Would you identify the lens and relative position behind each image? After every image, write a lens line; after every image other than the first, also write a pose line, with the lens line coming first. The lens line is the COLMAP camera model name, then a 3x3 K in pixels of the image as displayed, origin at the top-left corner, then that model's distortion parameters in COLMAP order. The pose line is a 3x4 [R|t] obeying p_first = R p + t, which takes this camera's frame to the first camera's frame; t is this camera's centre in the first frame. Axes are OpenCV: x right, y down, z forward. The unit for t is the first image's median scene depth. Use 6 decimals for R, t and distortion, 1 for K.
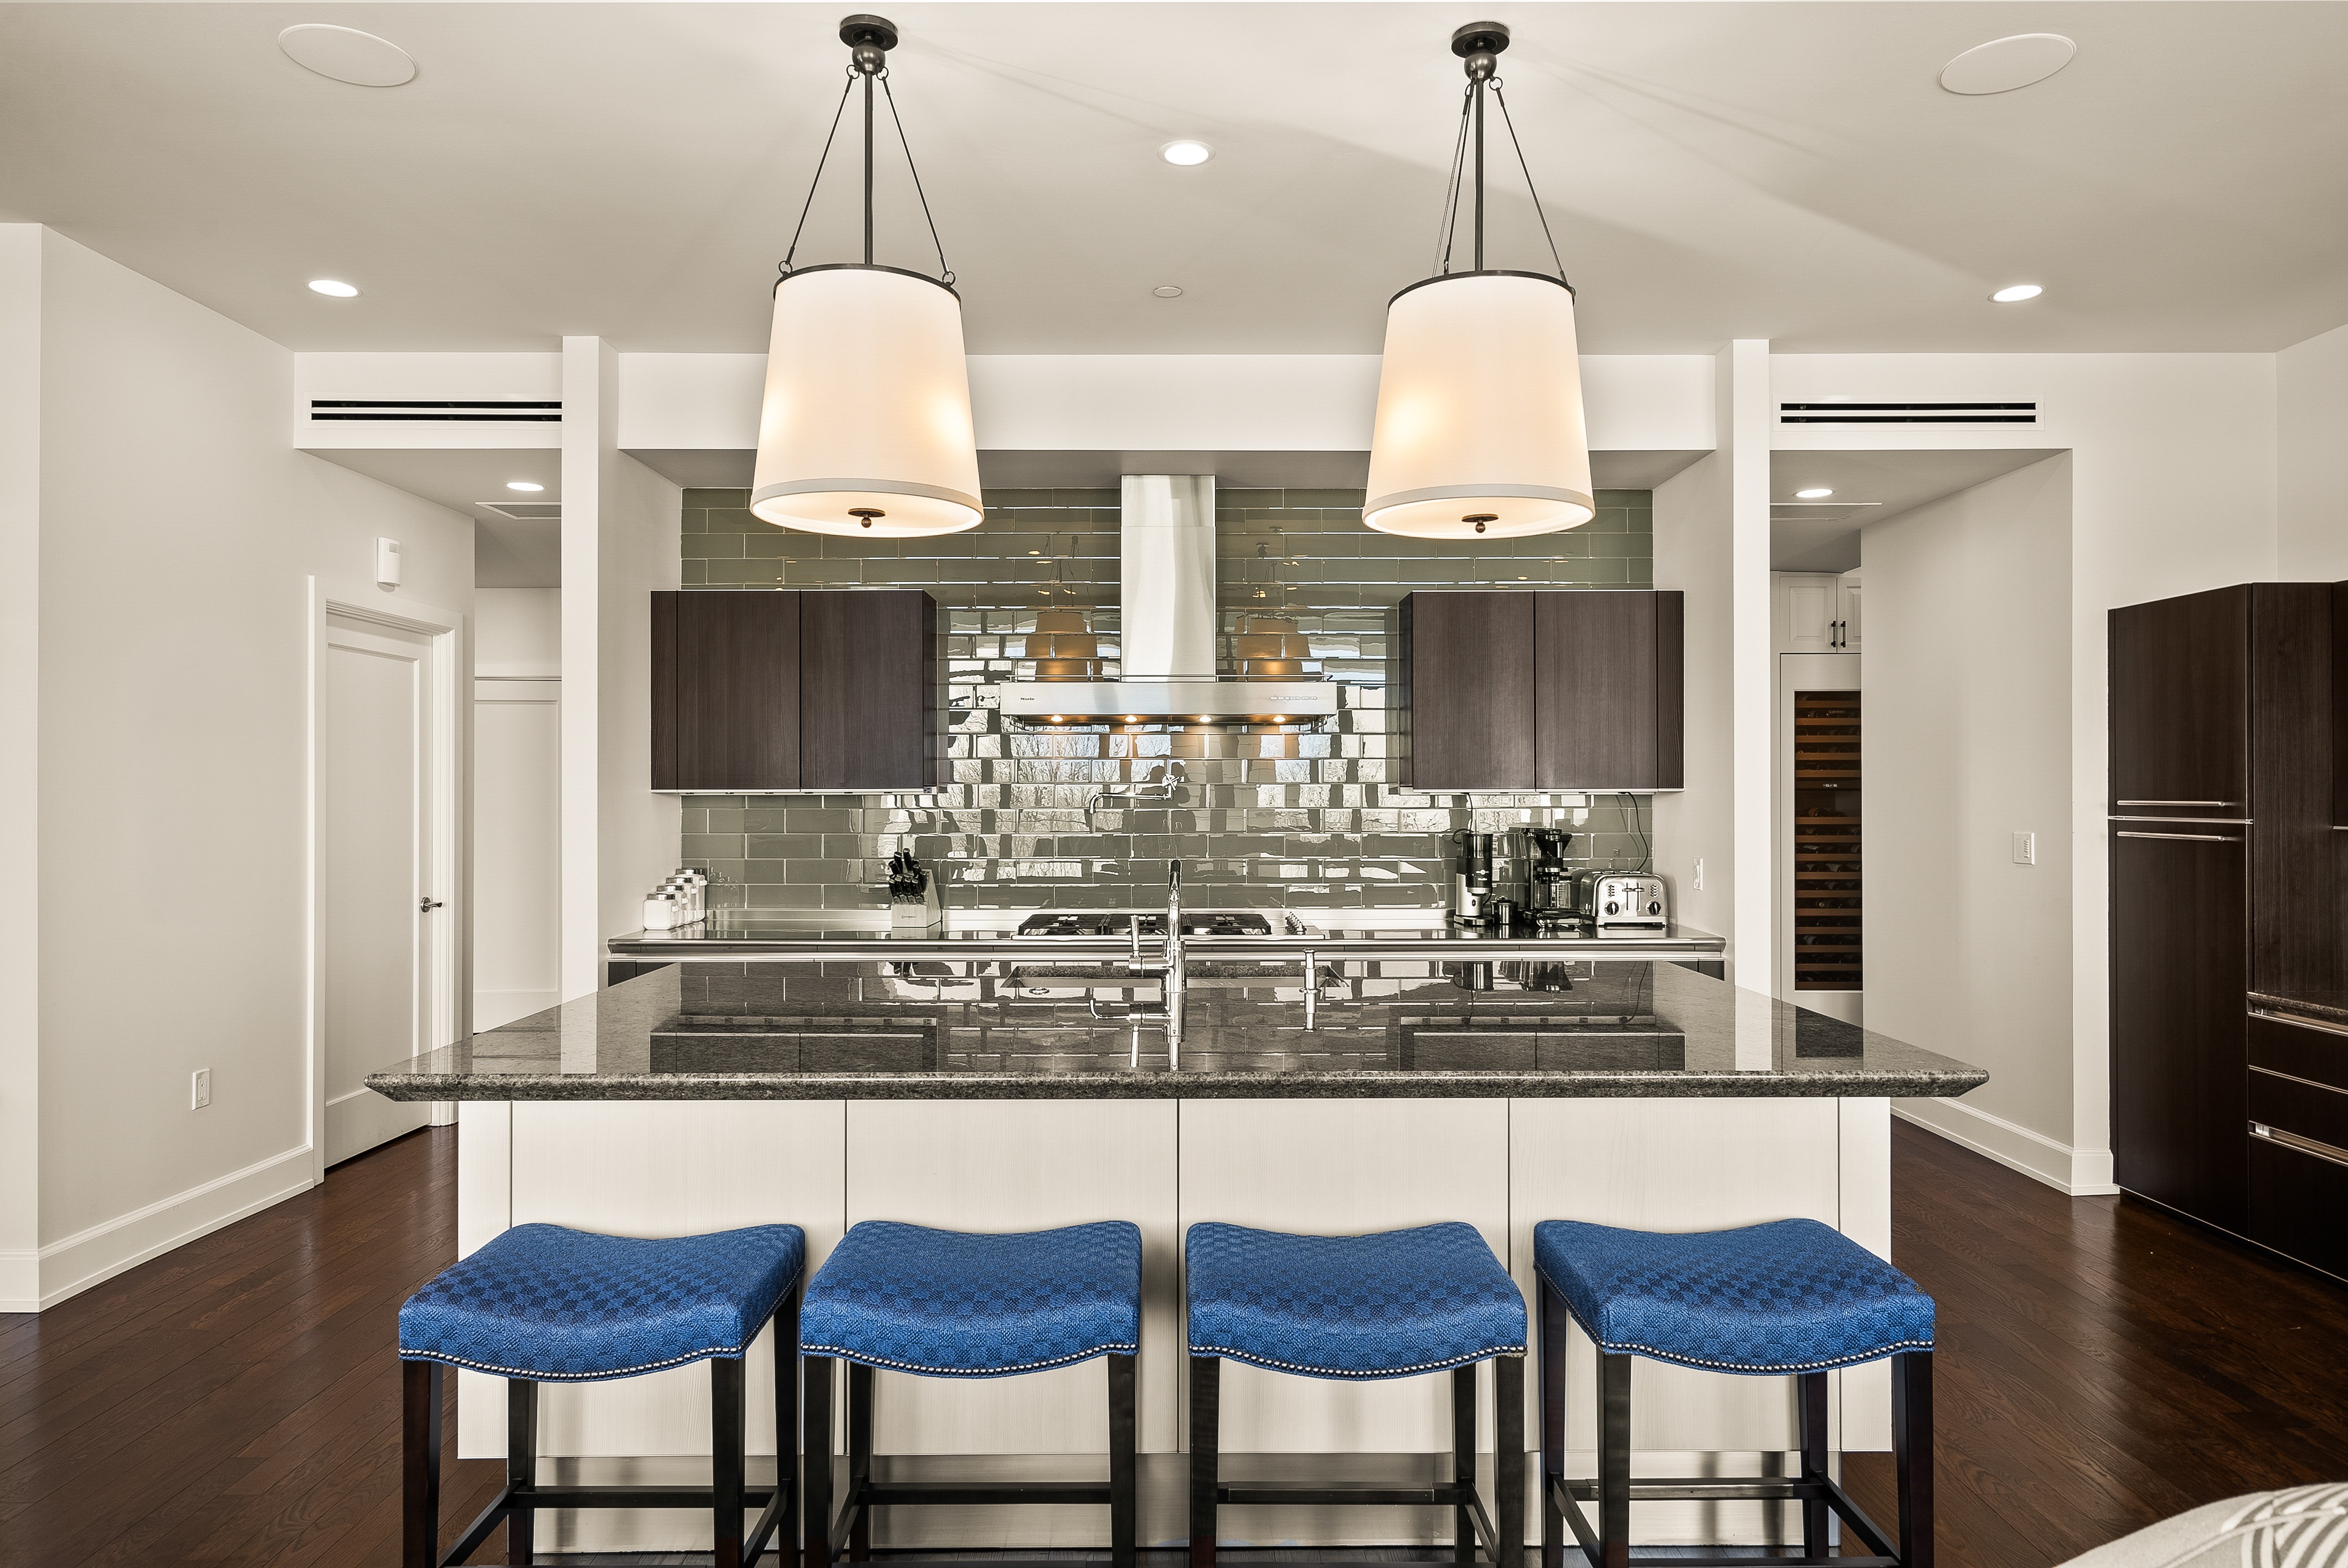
lens RADIAL K [[1444.6, 0, 1174.0], [0, 1444.6, 784.0], [0, 0, 1]] dist [-0.000107, -0.000072]
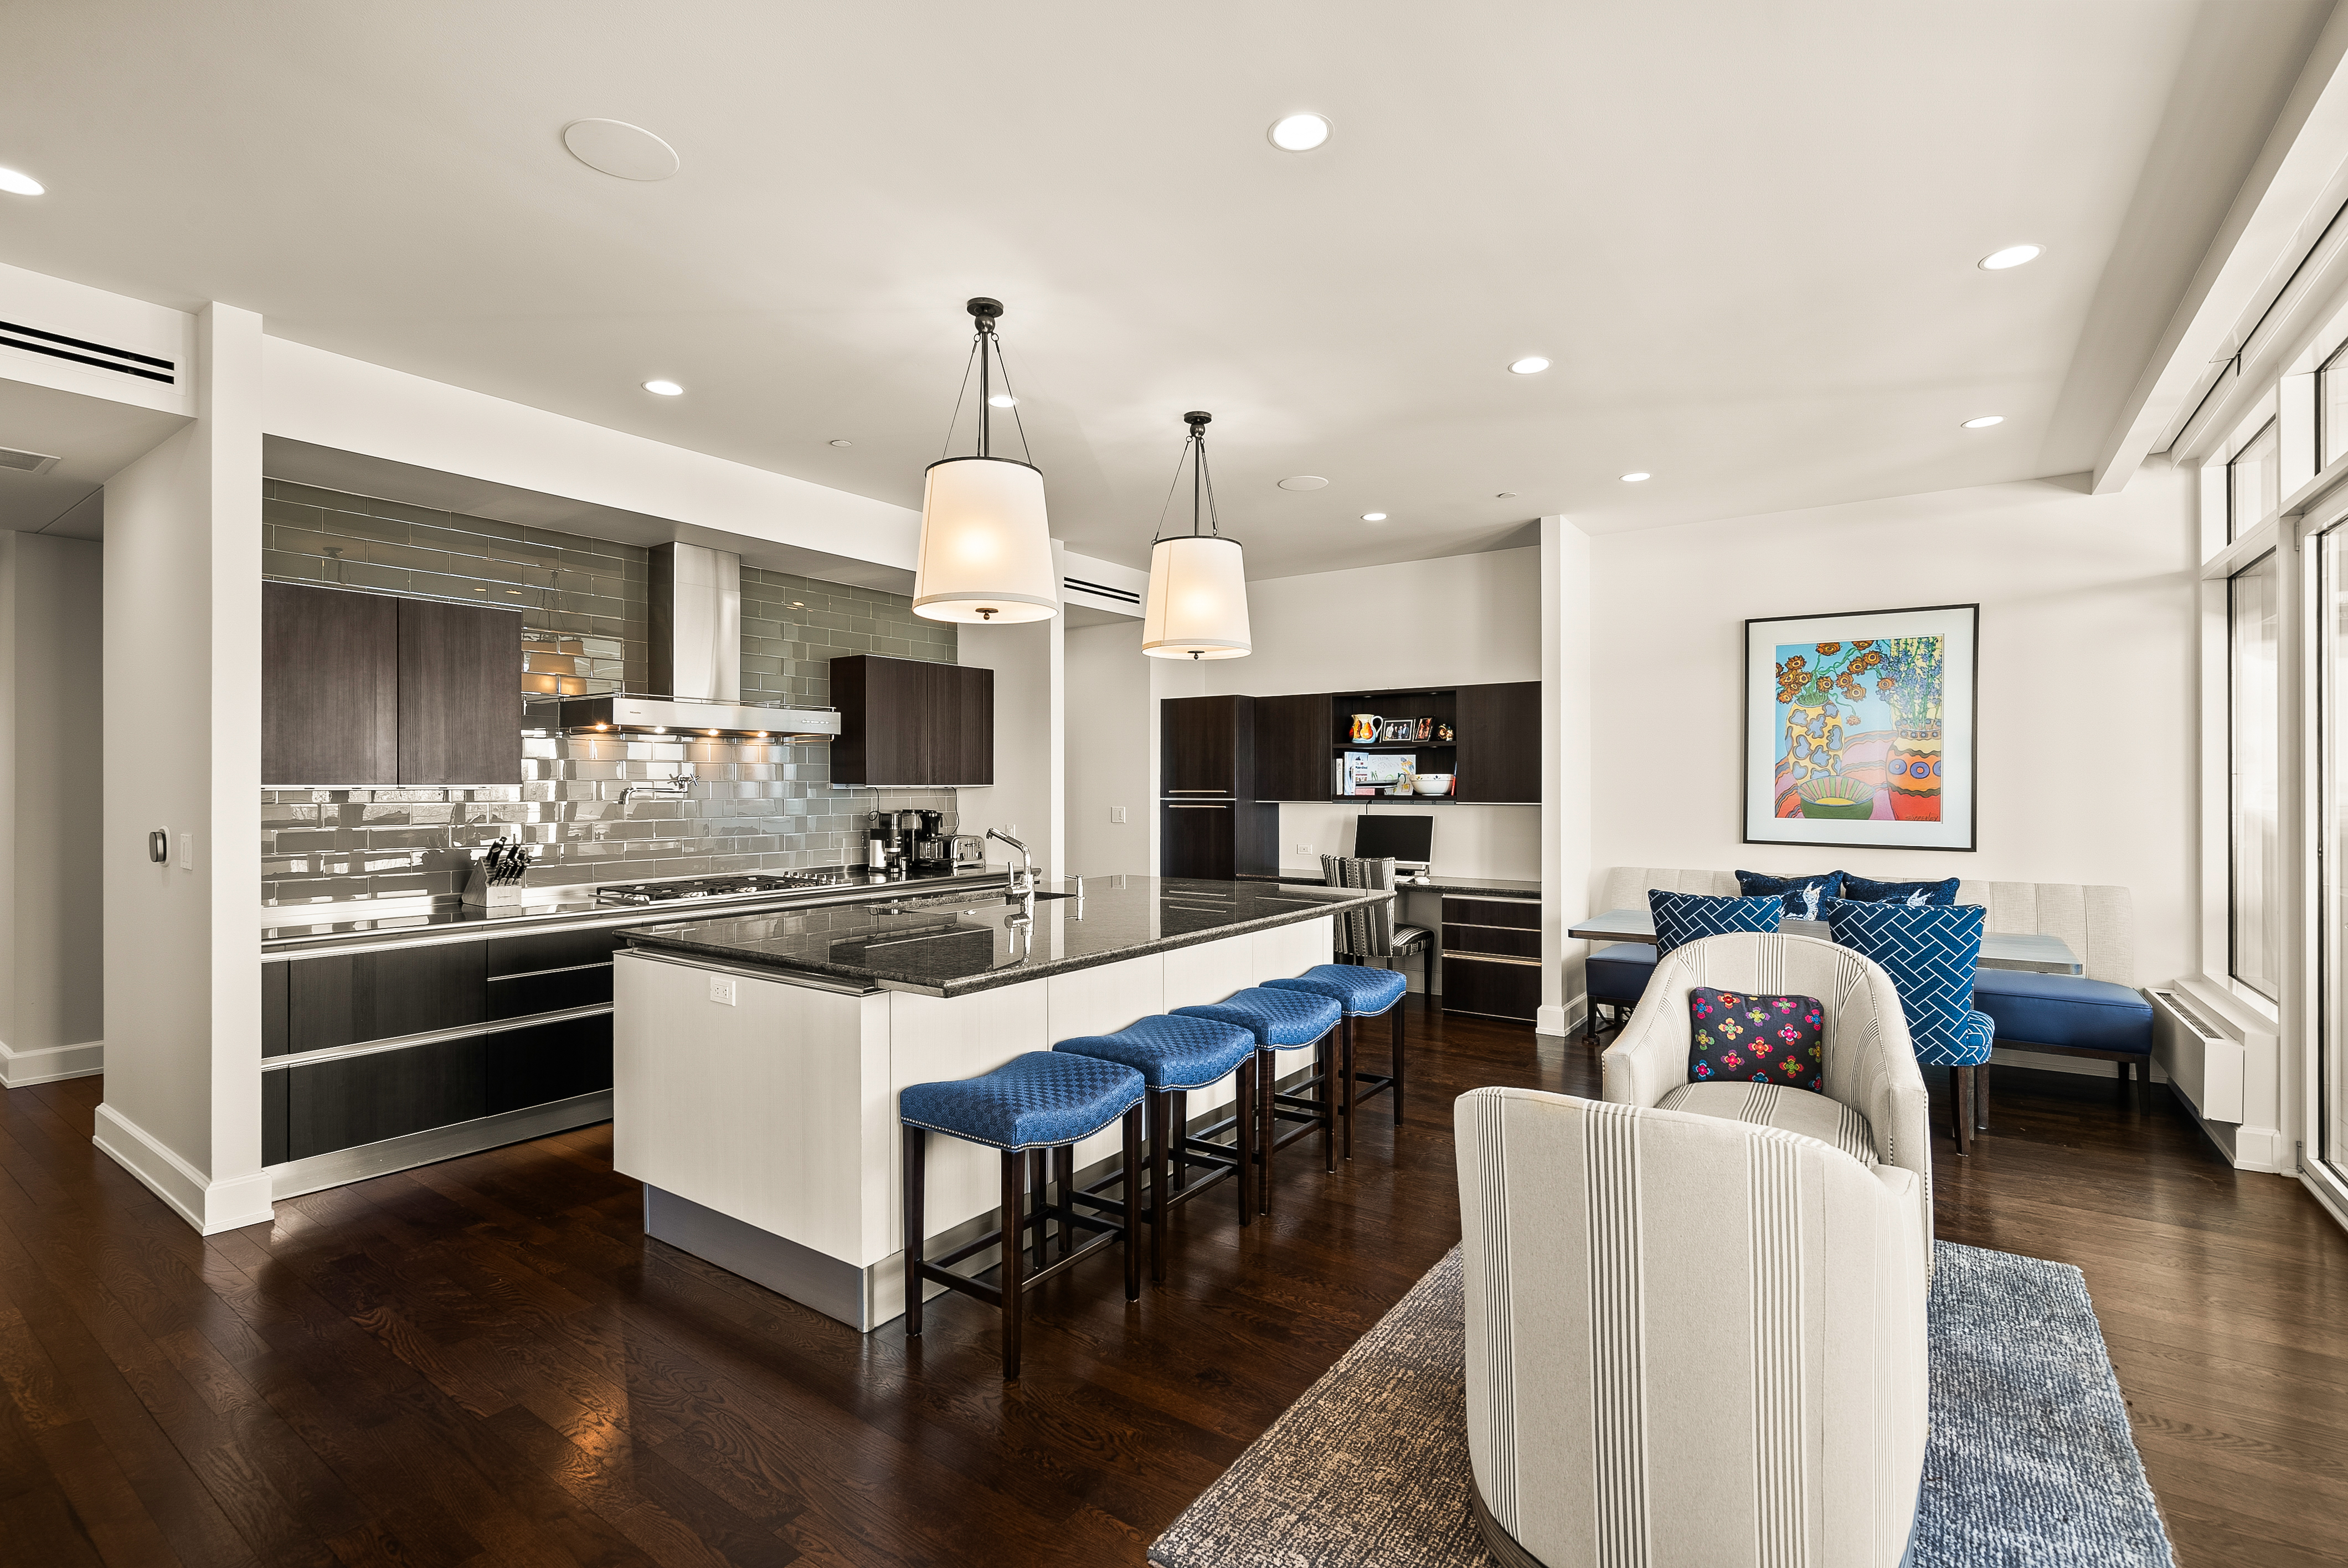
lens RADIAL K [[1076.1, 0, 1182.6], [0, 1076.1, 781.2], [0, 0, 1]] dist [0.001376, 0.000632]
pose [[0.569612, 0.002415, 0.821910, -0.573428], [-0.006253, 0.999979, 0.001395, -0.004209], [-0.821890, -0.005934, 0.569615, 0.080990]]
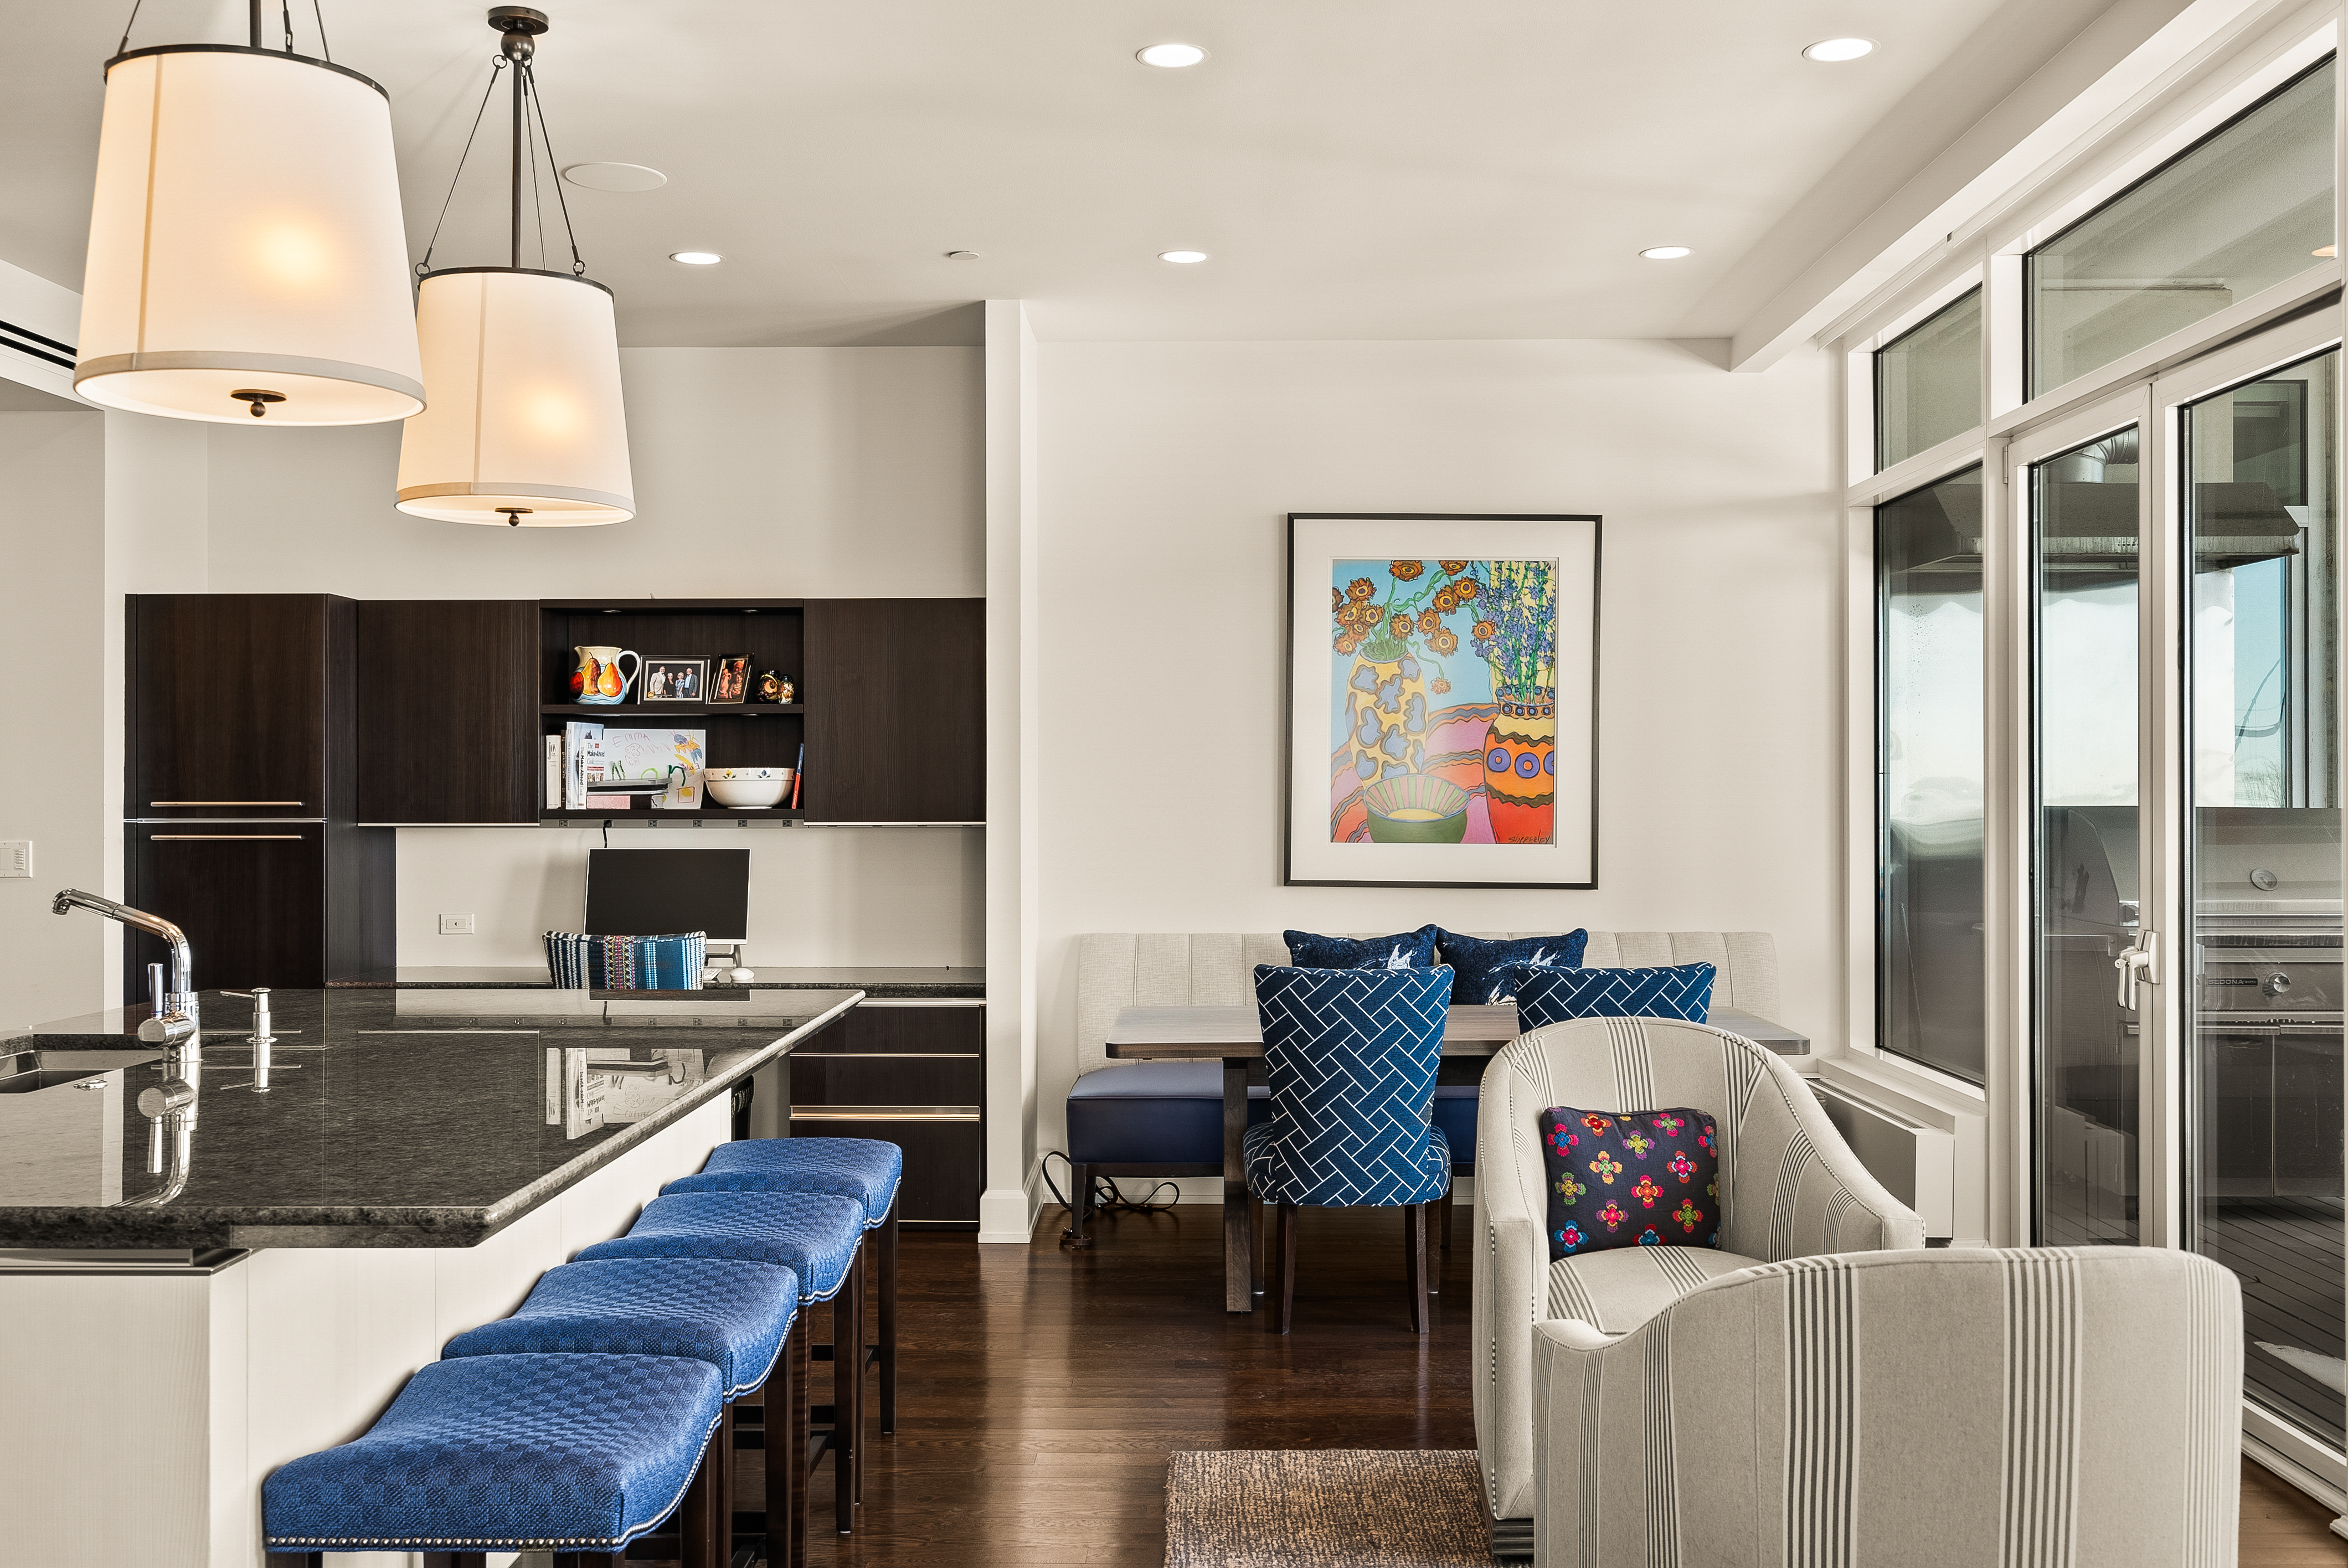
lens RADIAL K [[2170.6, 0, 1174.0], [0, 2170.6, 784.0], [0, 0, 1]] dist [-0.004880, -0.002740]
pose [[0.015304, 0.000686, 0.999883, -0.676680], [-0.007368, 0.999973, -0.000573, -0.003917], [-0.999856, -0.007358, 0.015308, 0.289212]]
